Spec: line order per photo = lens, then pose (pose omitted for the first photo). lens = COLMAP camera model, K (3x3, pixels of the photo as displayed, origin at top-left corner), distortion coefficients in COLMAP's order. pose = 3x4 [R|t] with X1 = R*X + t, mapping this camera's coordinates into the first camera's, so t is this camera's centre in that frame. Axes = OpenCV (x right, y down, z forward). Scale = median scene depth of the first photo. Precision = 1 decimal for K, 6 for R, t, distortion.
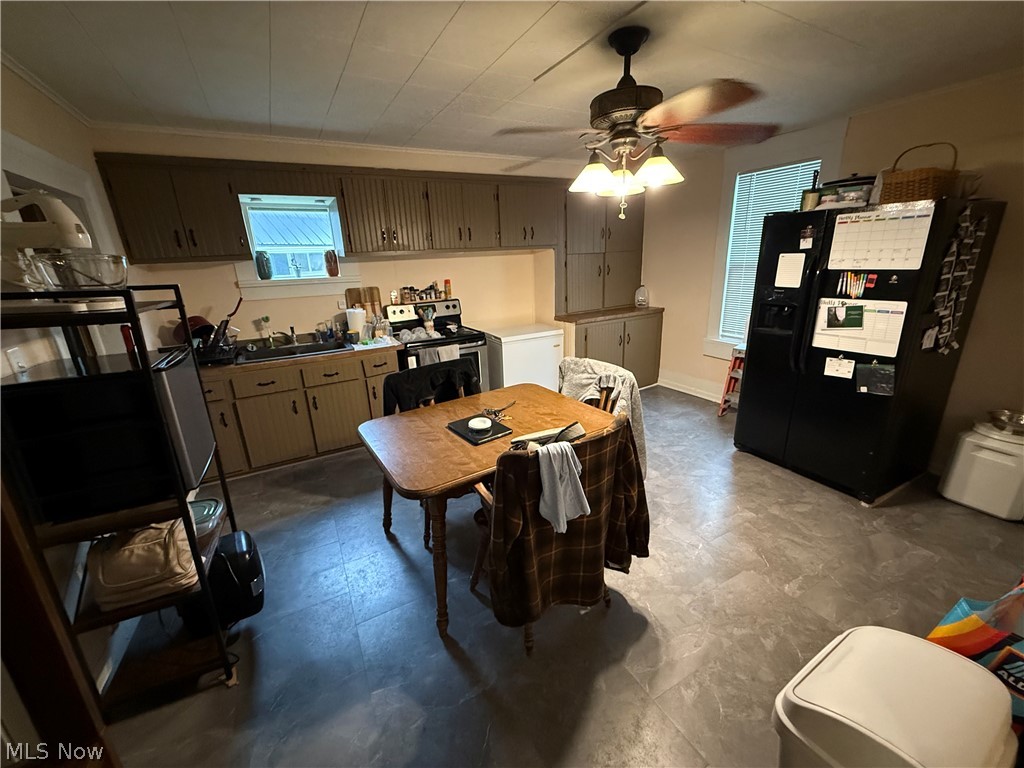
lens RADIAL K [[407.0, 0, 507.3], [0, 407.0, 382.0], [0, 0, 1]] dist [-0.001417, -0.000659]
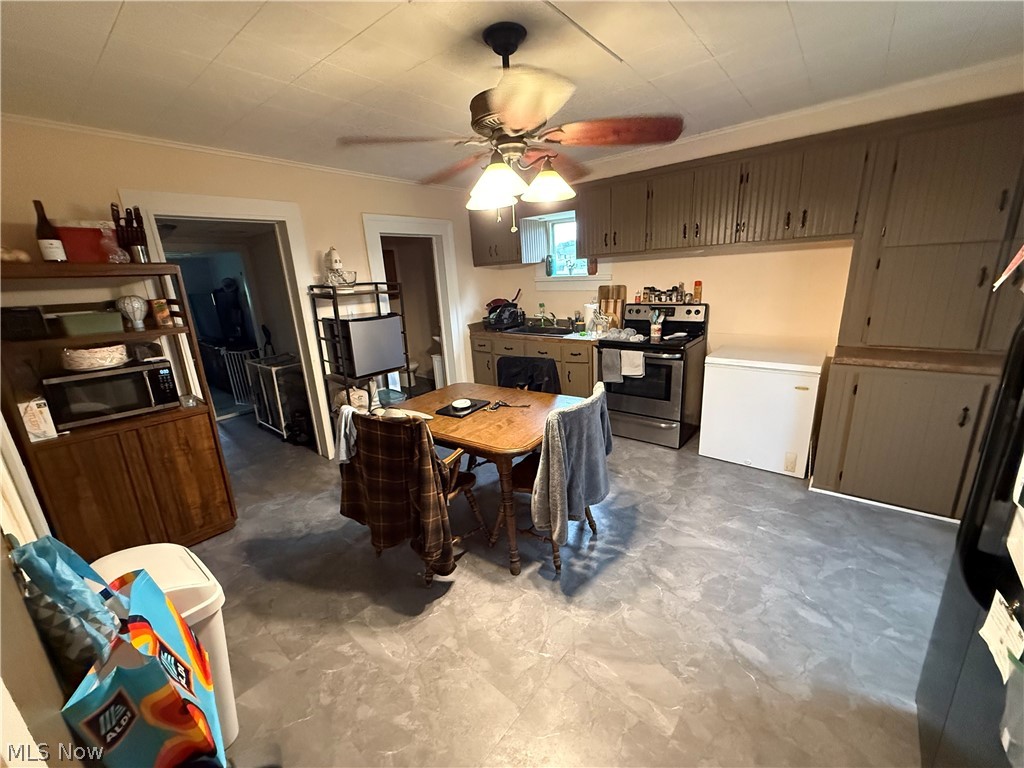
lens RADIAL K [[407.0, 0, 511.9], [0, 407.0, 381.3], [0, 0, 1]] dist [-0.001417, -0.000659]
pose [[0.374639, 0.264119, -0.888756, 0.968985], [-0.232525, 0.954698, 0.185699, -0.206097], [0.897540, 0.137088, 0.419081, 0.542007]]
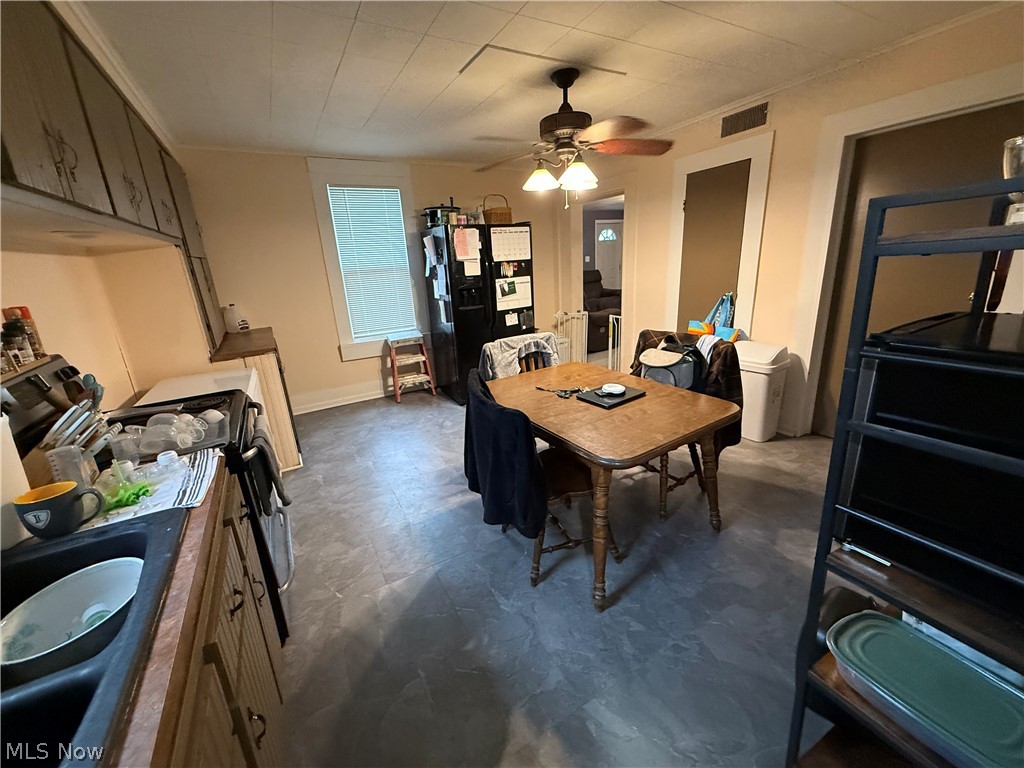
lens RADIAL K [[407.0, 0, 508.9], [0, 407.0, 385.5], [0, 0, 1]] dist [-0.001417, -0.000659]
pose [[-0.010744, -0.259578, 0.965662, -0.941055], [0.347226, 0.904657, 0.247042, -0.222994], [-0.937720, 0.337957, 0.080413, 1.039788]]
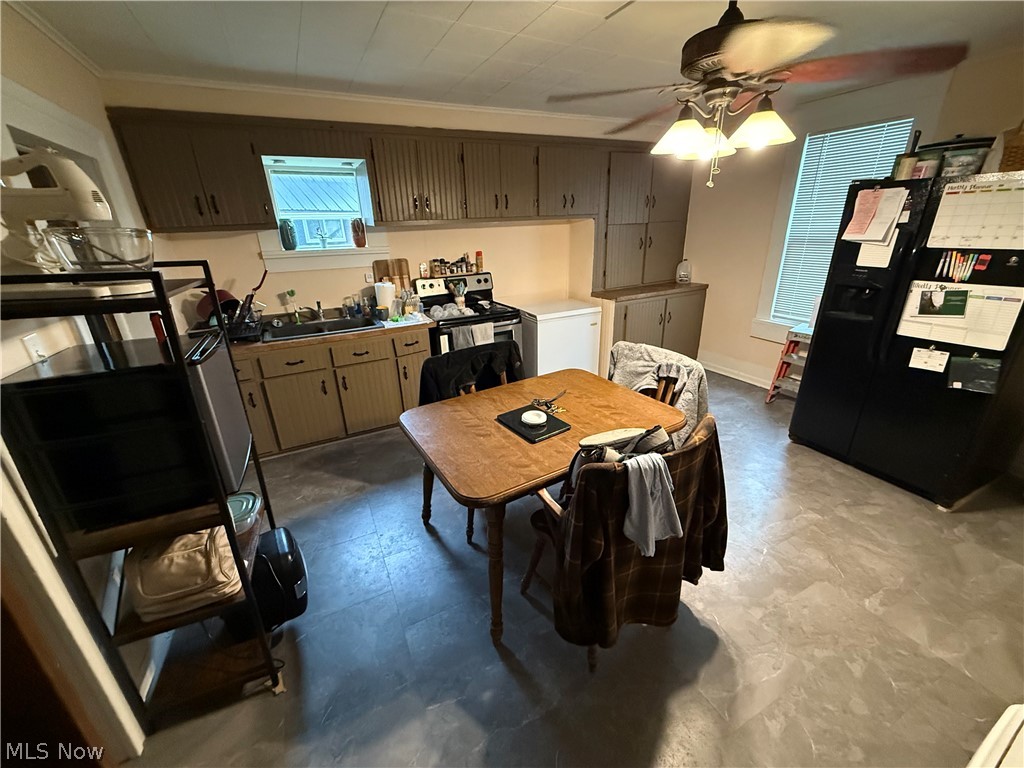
lens RADIAL K [[407.0, 0, 507.3], [0, 407.0, 381.7], [0, 0, 1]] dist [-0.001417, -0.000659]
pose [[0.999469, 0.019229, -0.026288, -0.093680], [-0.017292, 0.997252, 0.072037, -0.037874], [0.027601, -0.071544, 0.997056, 0.084599]]
